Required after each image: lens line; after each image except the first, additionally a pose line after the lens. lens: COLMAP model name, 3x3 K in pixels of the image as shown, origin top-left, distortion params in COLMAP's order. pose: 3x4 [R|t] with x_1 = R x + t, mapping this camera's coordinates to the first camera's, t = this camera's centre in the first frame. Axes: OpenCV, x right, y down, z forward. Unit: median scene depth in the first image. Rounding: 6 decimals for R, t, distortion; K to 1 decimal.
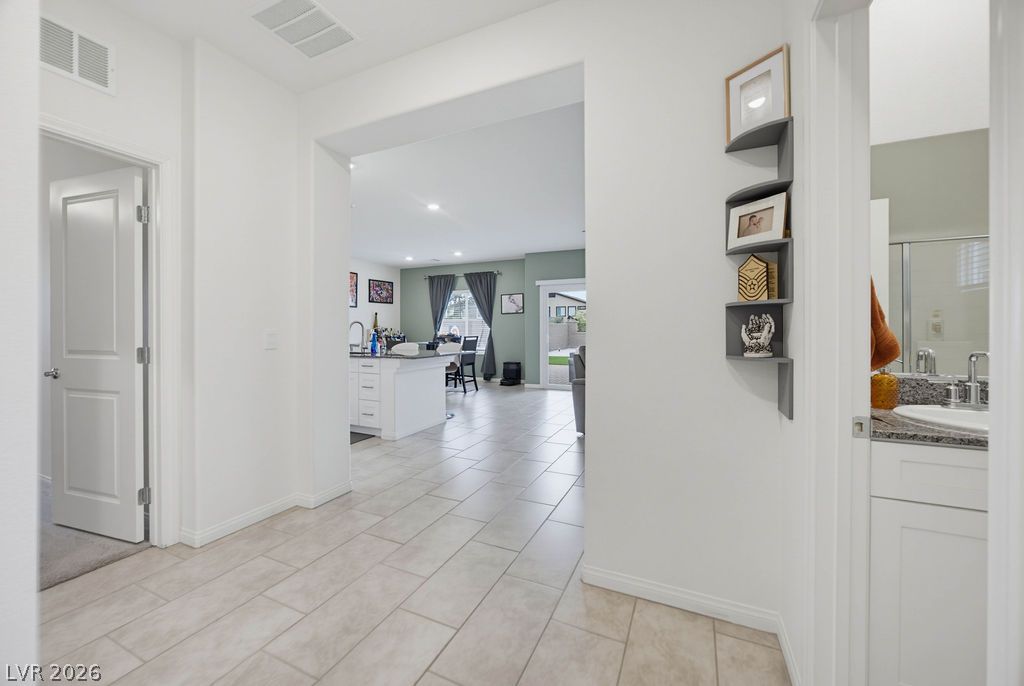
lens RADIAL K [[396.2, 0, 513.2], [0, 396.2, 333.2], [0, 0, 1]] dist [-0.007993, 0.000122]
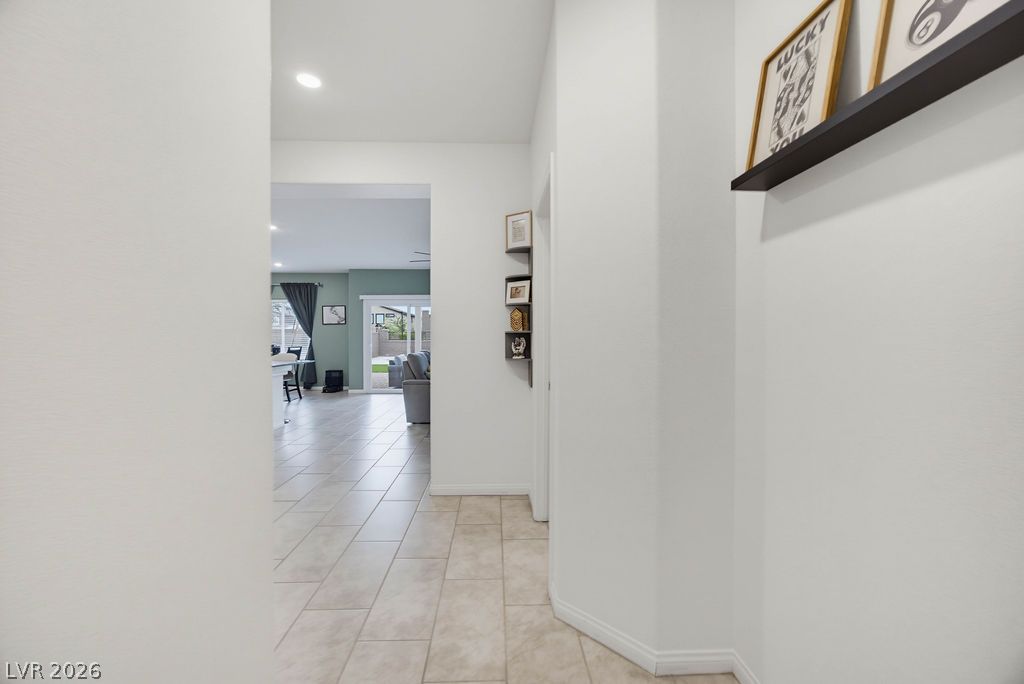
lens RADIAL K [[396.2, 0, 511.0], [0, 396.2, 340.2], [0, 0, 1]] dist [-0.007993, 0.000122]
pose [[0.889335, -0.002053, 0.457252, -0.078041], [0.002196, 0.999998, 0.000220, -0.007689], [-0.457252, 0.000809, 0.889337, -0.177681]]
